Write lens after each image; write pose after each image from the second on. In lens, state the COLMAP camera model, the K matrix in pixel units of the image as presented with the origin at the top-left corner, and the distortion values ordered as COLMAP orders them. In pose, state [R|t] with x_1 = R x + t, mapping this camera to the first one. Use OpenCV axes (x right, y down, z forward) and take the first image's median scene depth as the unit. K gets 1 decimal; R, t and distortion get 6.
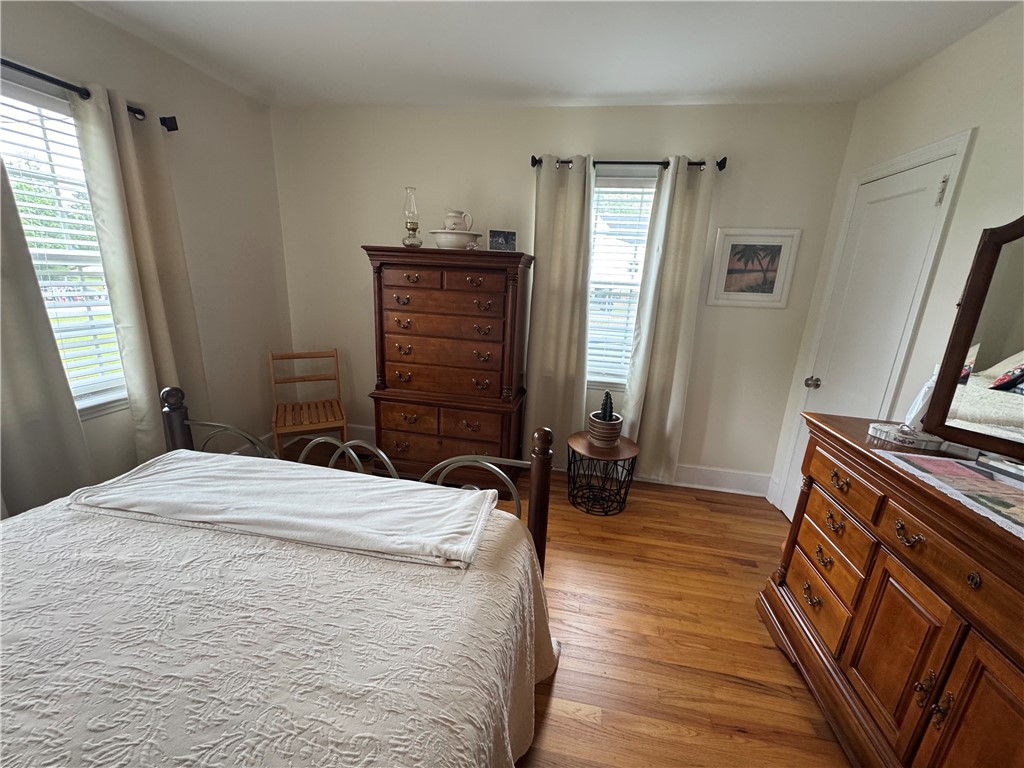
lens RADIAL K [[406.2, 0, 514.0], [0, 406.2, 383.1], [0, 0, 1]] dist [-0.002689, 0.000934]
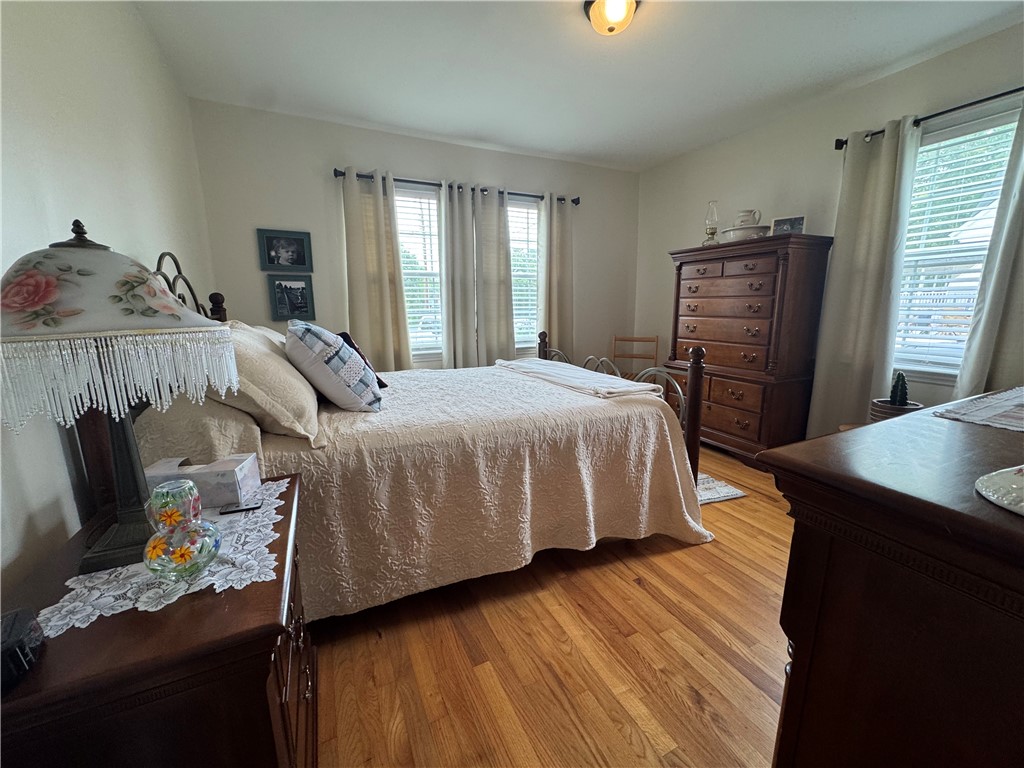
lens RADIAL K [[406.2, 0, 513.4], [0, 406.2, 383.6], [0, 0, 1]] dist [-0.002689, 0.000934]
pose [[0.584125, 0.100154, -0.805461, 0.461392], [-0.171706, 0.985146, -0.002026, 0.192312], [0.793294, 0.139486, 0.592645, -0.172634]]
